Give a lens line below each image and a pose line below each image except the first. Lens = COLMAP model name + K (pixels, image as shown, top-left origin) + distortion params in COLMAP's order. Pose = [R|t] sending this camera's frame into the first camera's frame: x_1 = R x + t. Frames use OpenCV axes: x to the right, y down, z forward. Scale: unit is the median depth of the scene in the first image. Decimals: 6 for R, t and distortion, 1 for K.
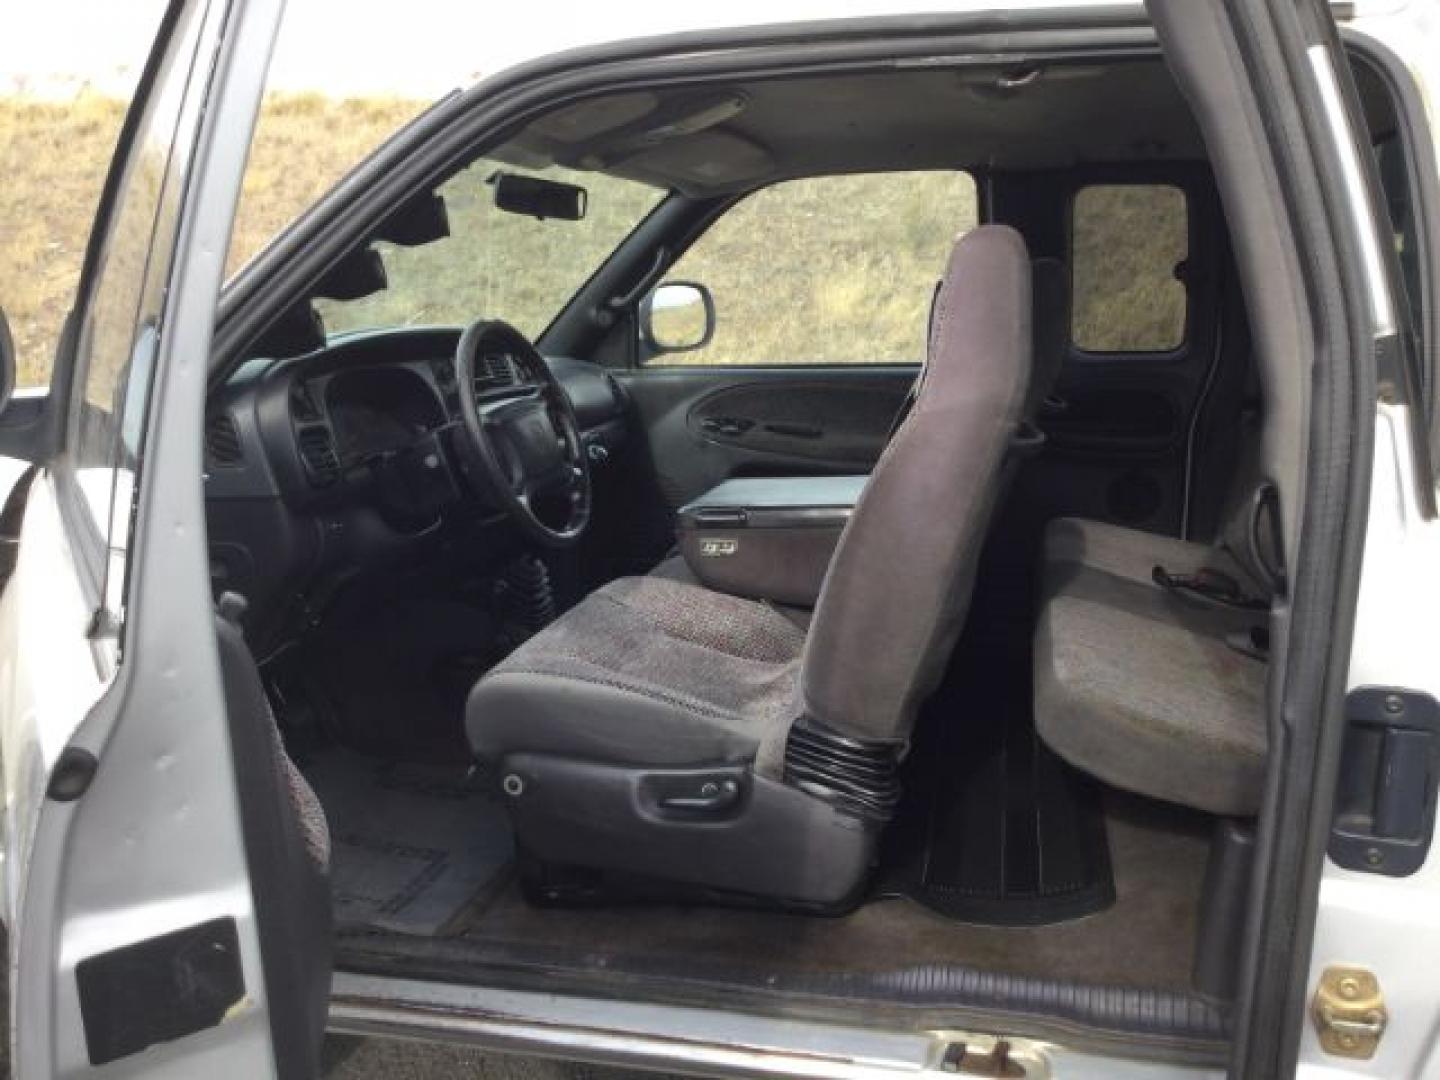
lens RADIAL K [[1306.8, 0, 720.0], [0, 1306.8, 540.0], [0, 0, 1]] dist [0.112465, -0.225976]
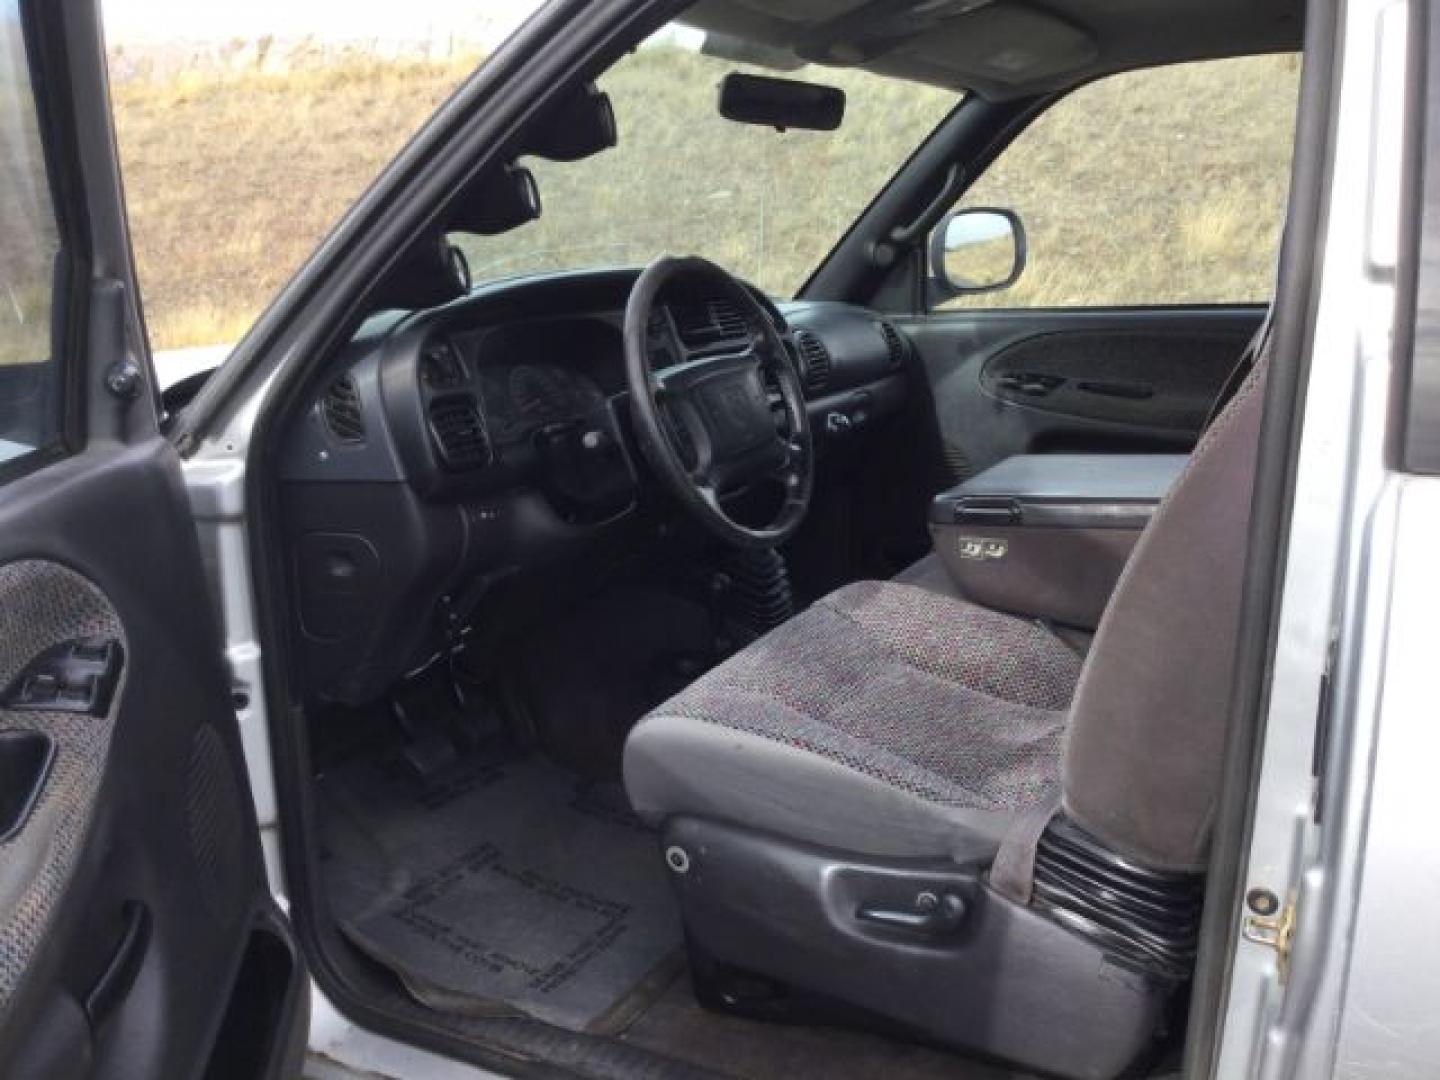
lens RADIAL K [[1306.8, 0, 720.0], [0, 1306.8, 540.0], [0, 0, 1]] dist [0.112465, -0.225976]
pose [[0.965525, 0.037655, -0.257574, 0.047348], [-0.026700, 0.998589, 0.045900, -0.030273], [0.258939, -0.037440, 0.965168, 0.209034]]
